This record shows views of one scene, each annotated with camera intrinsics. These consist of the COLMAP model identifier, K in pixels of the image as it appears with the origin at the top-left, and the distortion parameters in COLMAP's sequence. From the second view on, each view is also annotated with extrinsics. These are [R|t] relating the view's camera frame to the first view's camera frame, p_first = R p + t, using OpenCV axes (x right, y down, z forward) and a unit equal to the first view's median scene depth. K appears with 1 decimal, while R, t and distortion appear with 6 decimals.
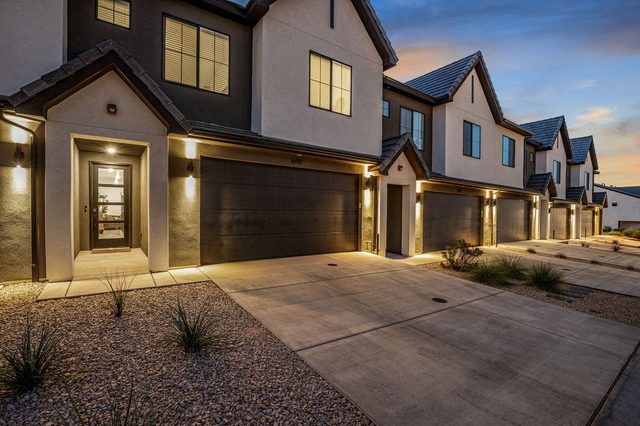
lens RADIAL K [[304.5, 0, 322.9], [0, 304.5, 216.2], [0, 0, 1]] dist [-0.020193, 0.000475]
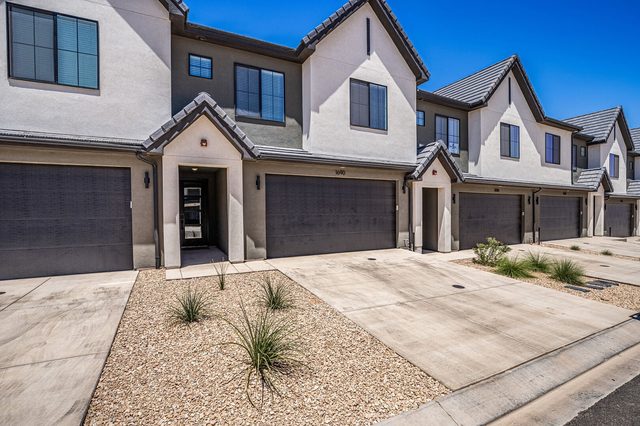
lens RADIAL K [[304.5, 0, 320.3], [0, 304.5, 212.3], [0, 0, 1]] dist [-0.020193, 0.000475]
pose [[0.987333, -0.019850, -0.157418, 0.016640], [0.018190, 0.999763, -0.011978, -0.009400], [0.157619, 0.008963, 0.987459, -0.152733]]
